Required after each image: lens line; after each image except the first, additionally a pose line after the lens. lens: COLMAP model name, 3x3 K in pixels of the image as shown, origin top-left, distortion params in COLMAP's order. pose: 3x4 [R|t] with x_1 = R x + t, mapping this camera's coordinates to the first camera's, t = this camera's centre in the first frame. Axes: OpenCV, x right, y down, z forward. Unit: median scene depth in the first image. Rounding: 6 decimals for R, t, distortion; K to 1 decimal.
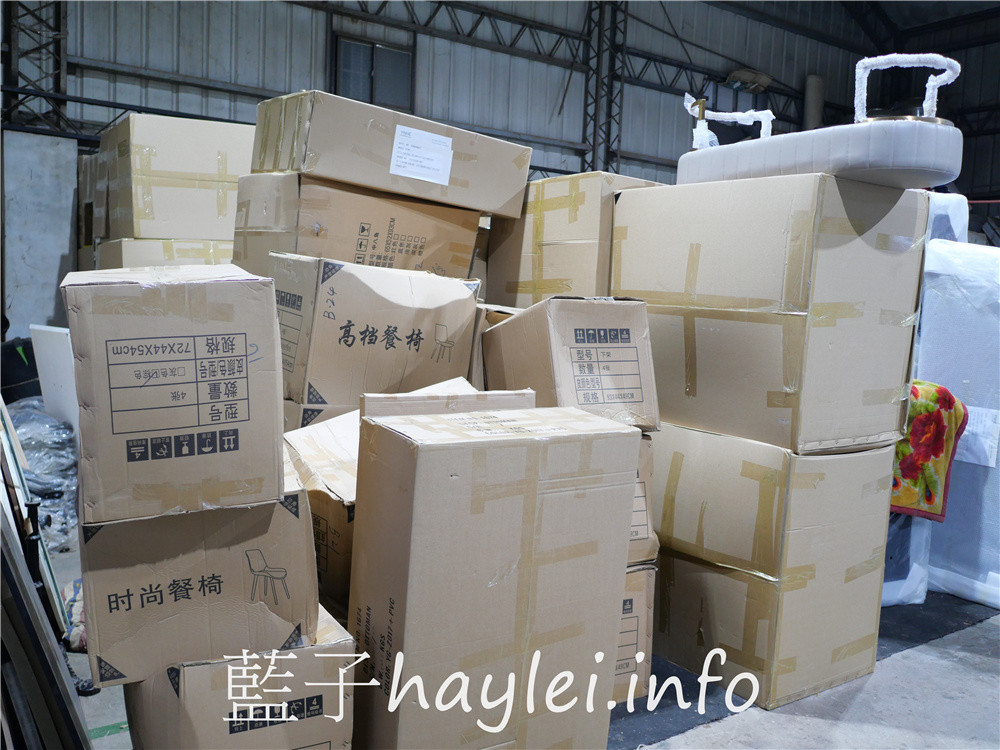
lens RADIAL K [[876.3, 0, 498.0], [0, 876.3, 374.4], [0, 0, 1]] dist [-0.016882, 0.012352]
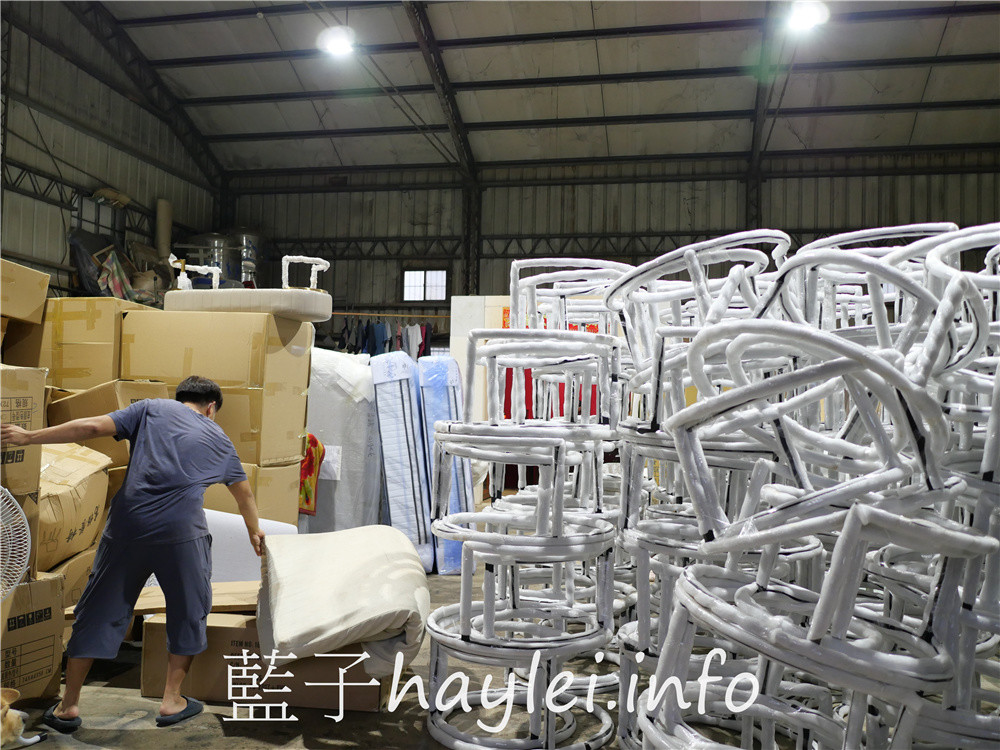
lens RADIAL K [[876.3, 0, 498.3], [0, 876.3, 375.0], [0, 0, 1]] dist [-0.016882, 0.012352]
pose [[0.724650, 0.004550, 0.689102, -0.427010], [0.064439, 0.995149, -0.074333, 0.054387], [-0.686097, 0.098270, 0.720842, -0.514107]]
